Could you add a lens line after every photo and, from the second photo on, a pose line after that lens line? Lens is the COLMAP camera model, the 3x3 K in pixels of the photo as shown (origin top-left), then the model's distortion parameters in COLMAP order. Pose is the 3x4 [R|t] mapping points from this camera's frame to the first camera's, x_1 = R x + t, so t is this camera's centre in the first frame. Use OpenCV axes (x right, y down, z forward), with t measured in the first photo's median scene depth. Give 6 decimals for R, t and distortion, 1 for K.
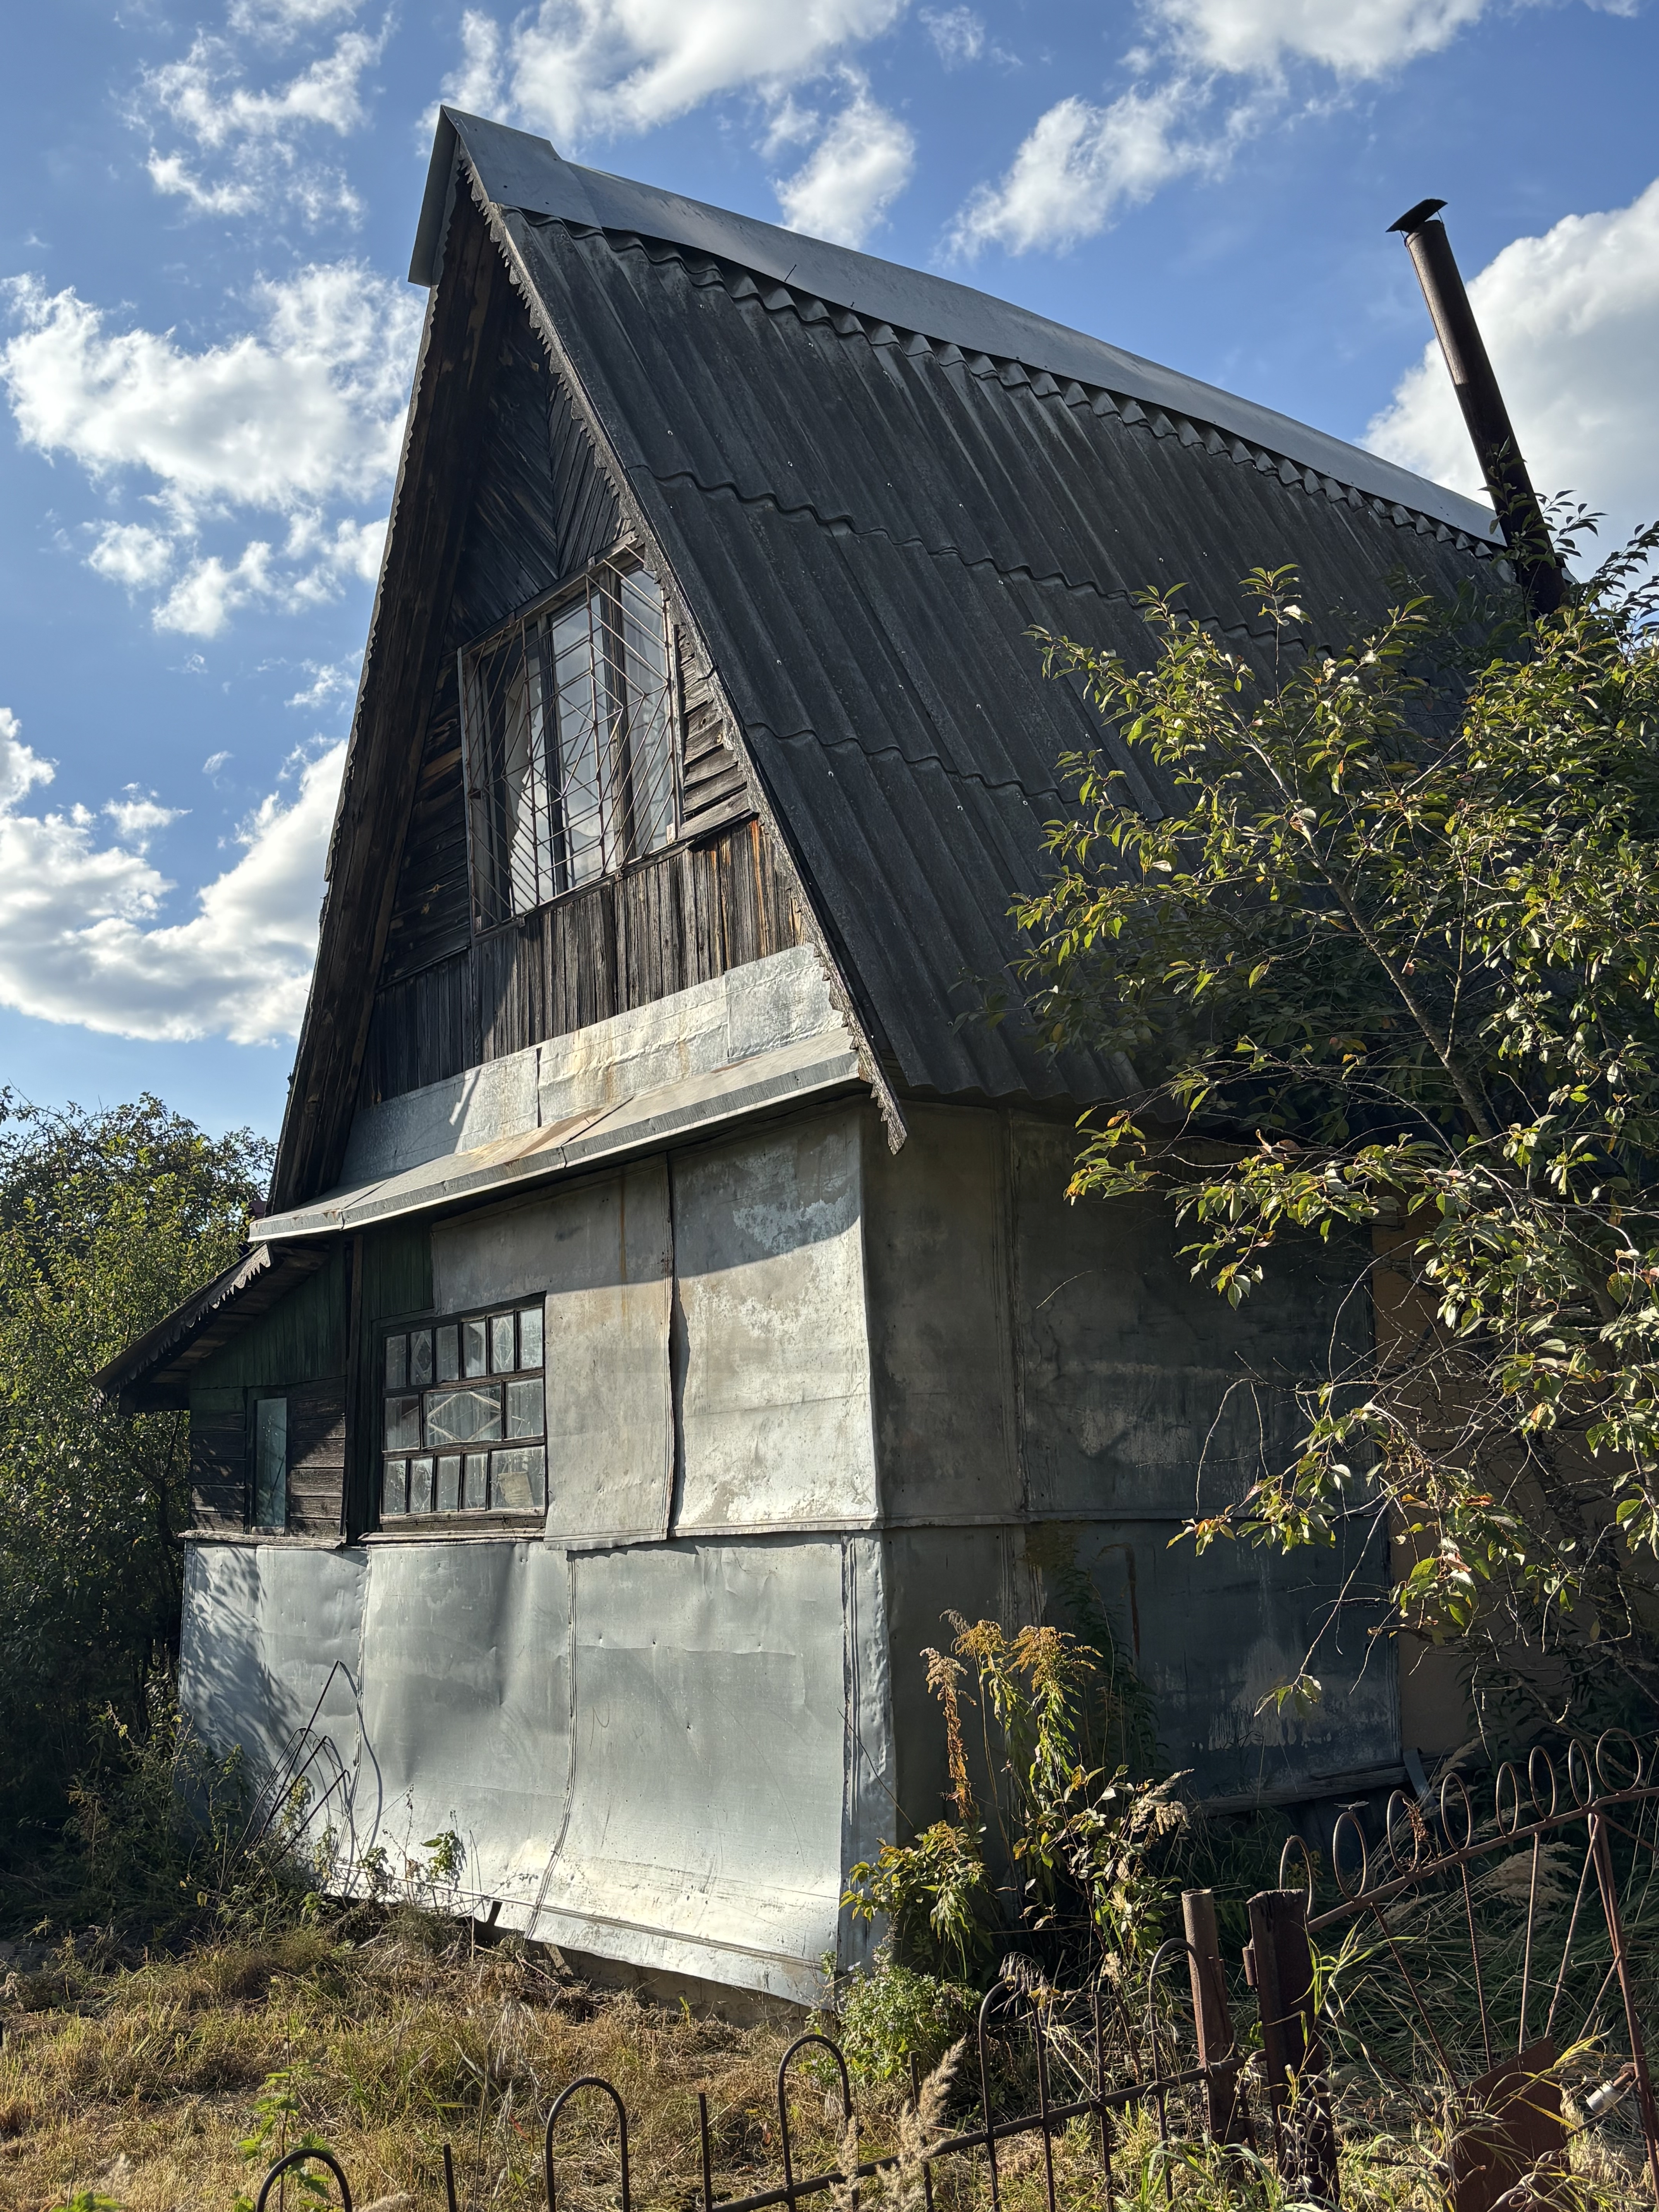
lens RADIAL K [[2226.2, 0, 829.5], [0, 2226.2, 1106.0], [0, 0, 1]] dist [0.236106, -0.849748]
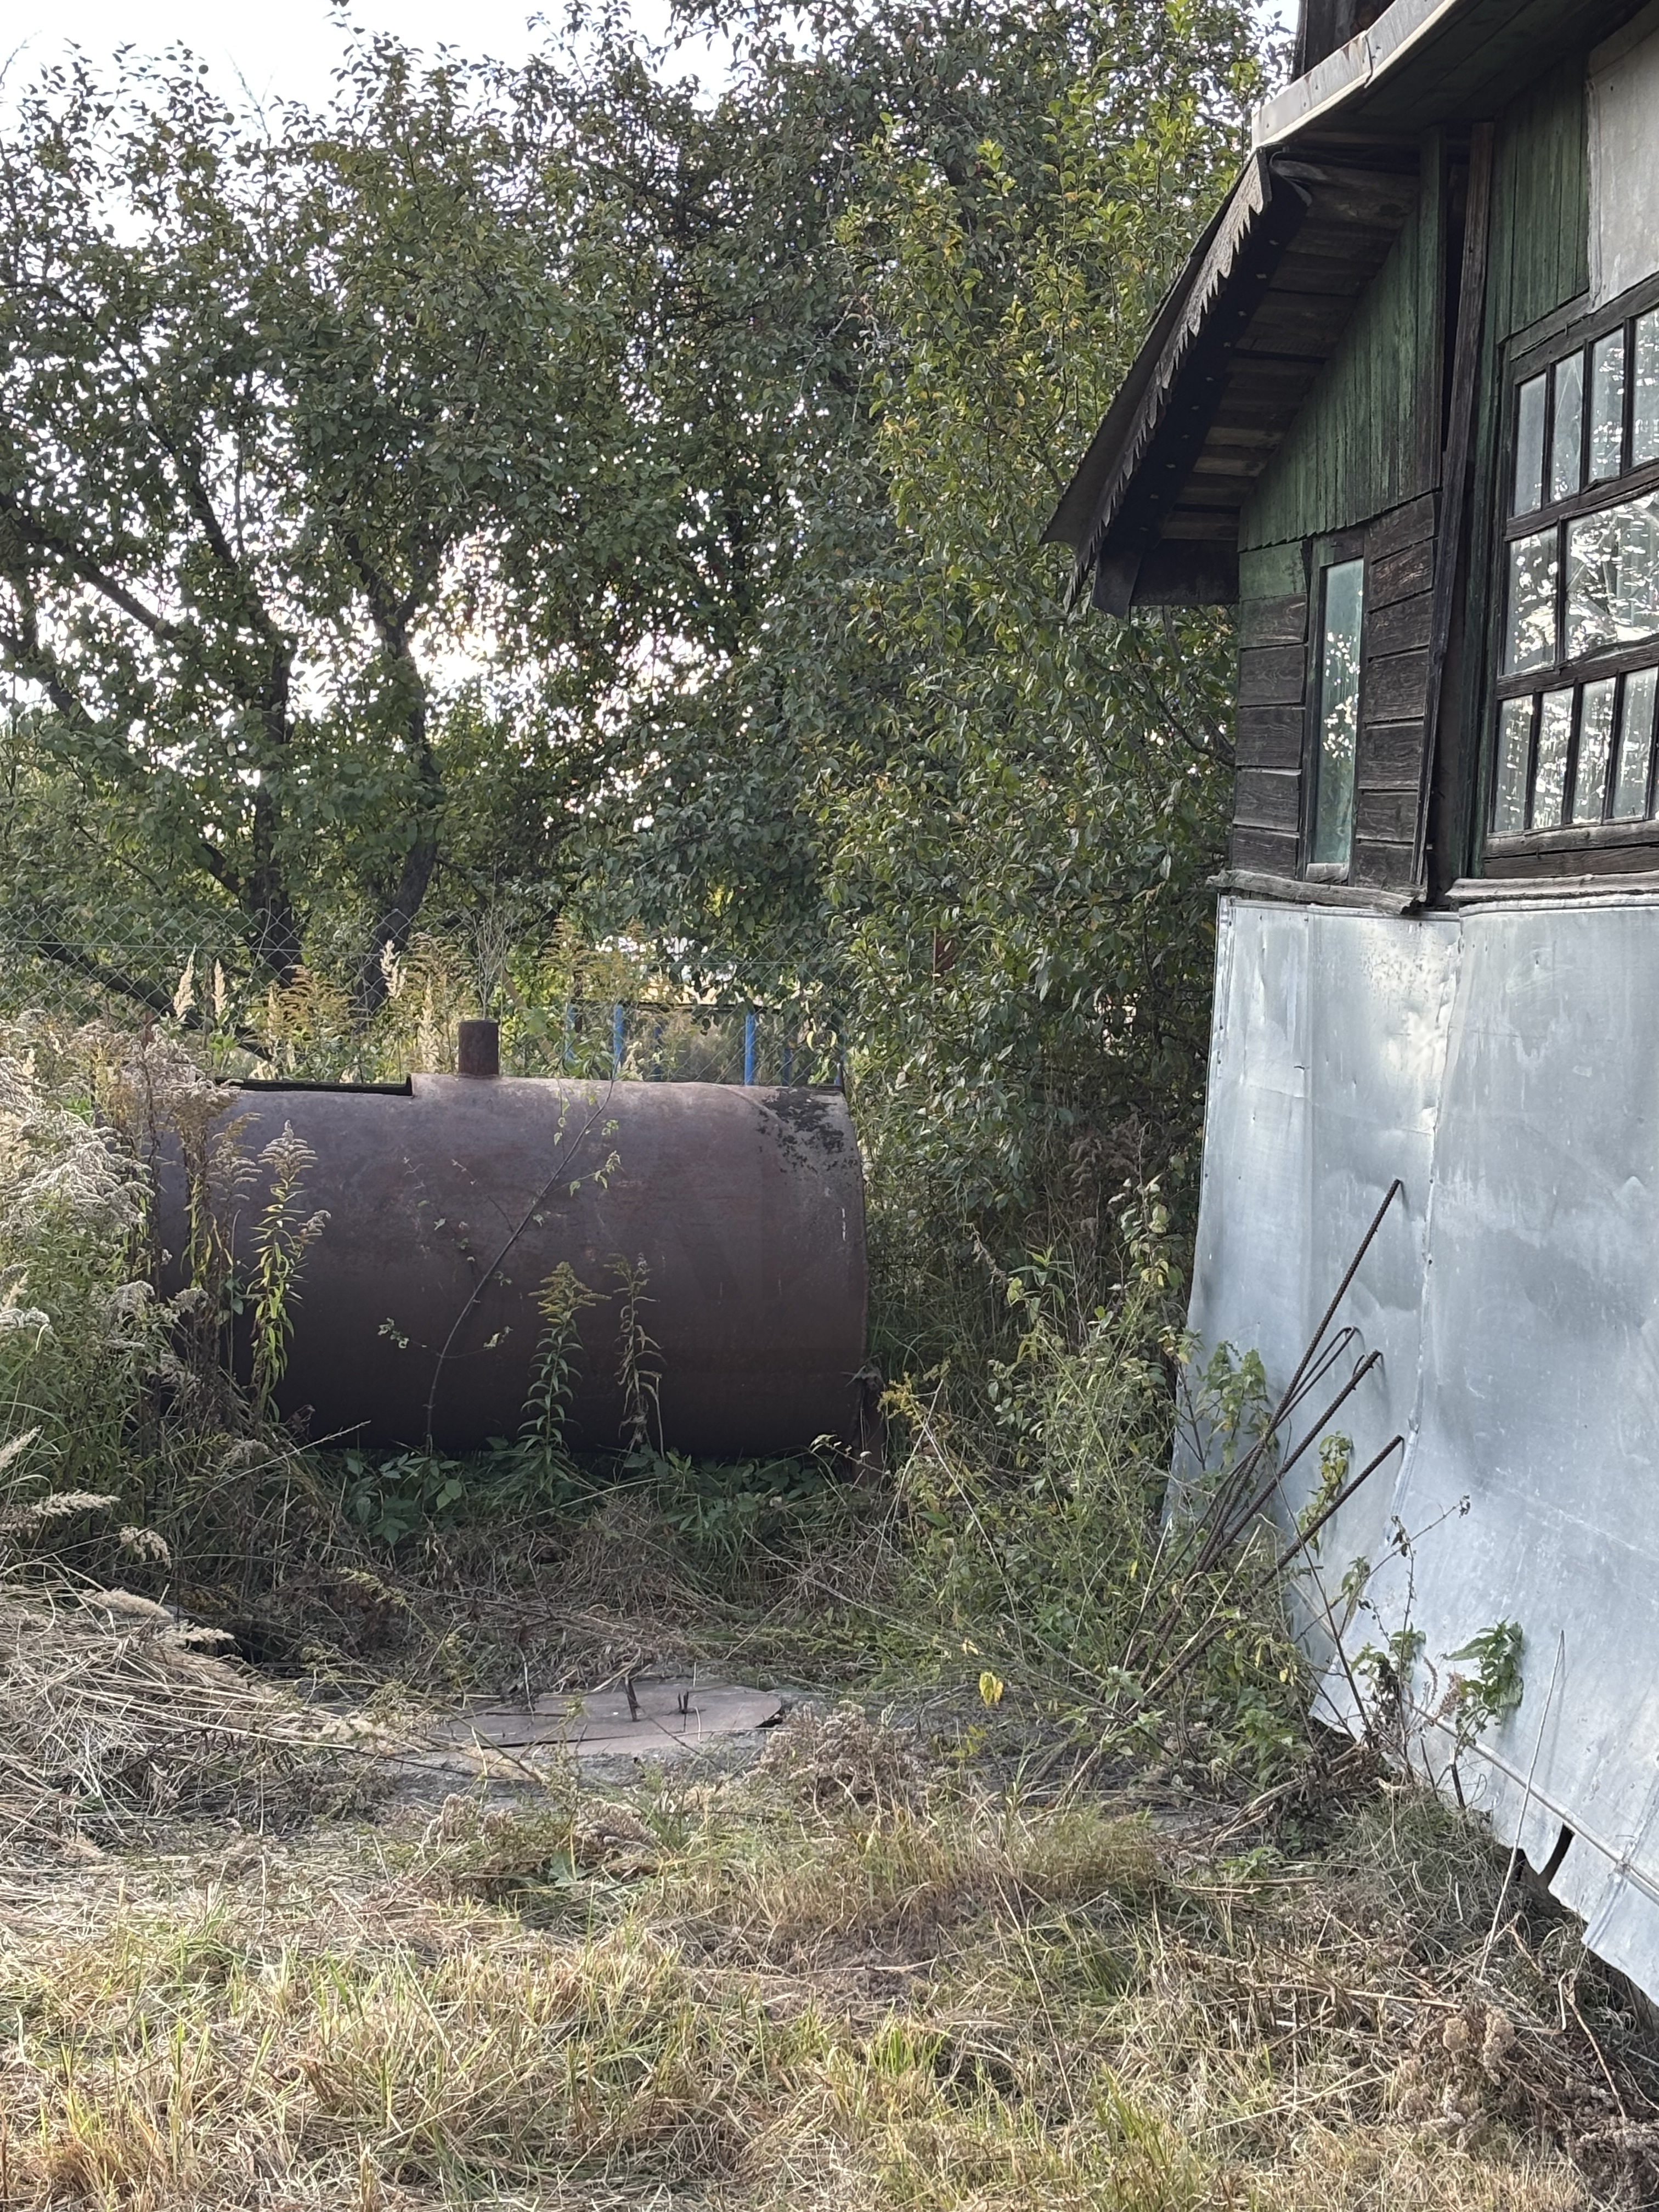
lens RADIAL K [[3973.6, 0, 742.7], [0, 3973.6, 1116.8], [0, 0, 1]] dist [0.271386, -0.255472]
pose [[0.827964, 0.080497, -0.554973, 0.111599], [0.044857, 0.976966, 0.208629, 0.094286], [0.558984, -0.197632, 0.805282, 0.428716]]
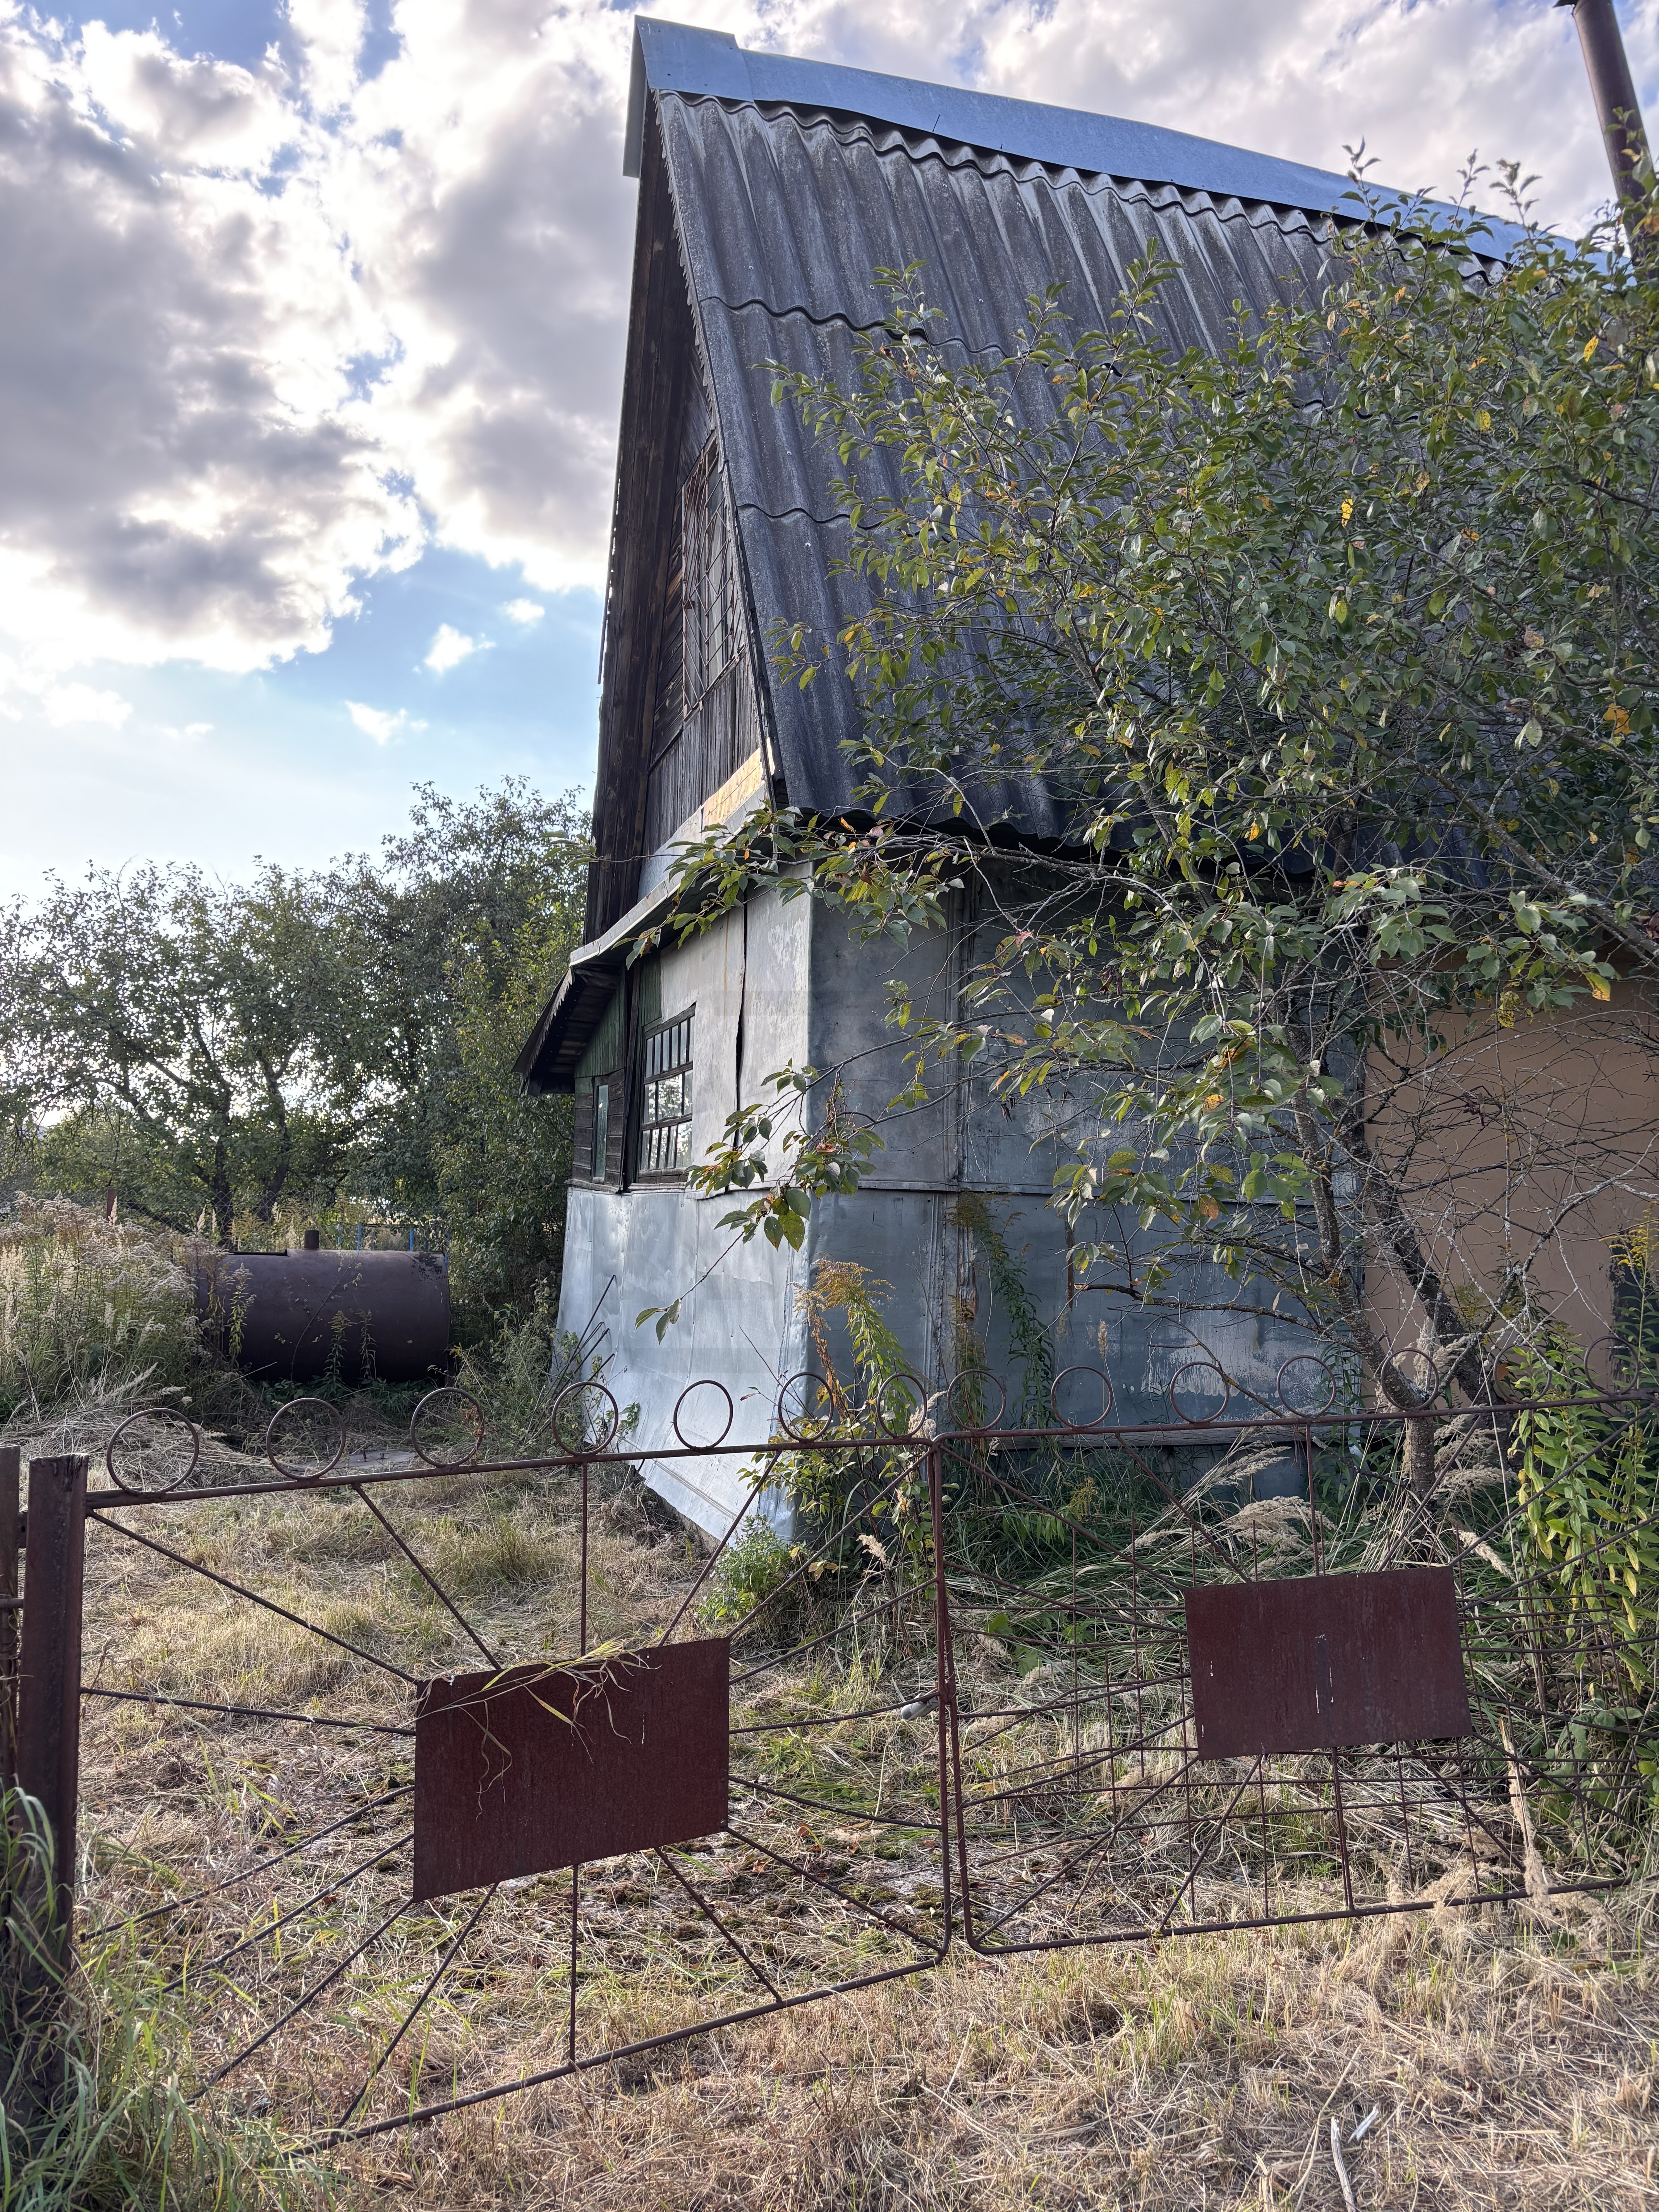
lens RADIAL K [[1673.4, 0, 865.7], [0, 1673.4, 1110.9], [0, 0, 1]] dist [0.018262, 0.001167]
pose [[0.944741, 0.039242, -0.325460, 0.304686], [-0.000260, 0.992899, 0.118963, 0.036631], [0.327817, -0.112304, 0.938042, 0.155319]]
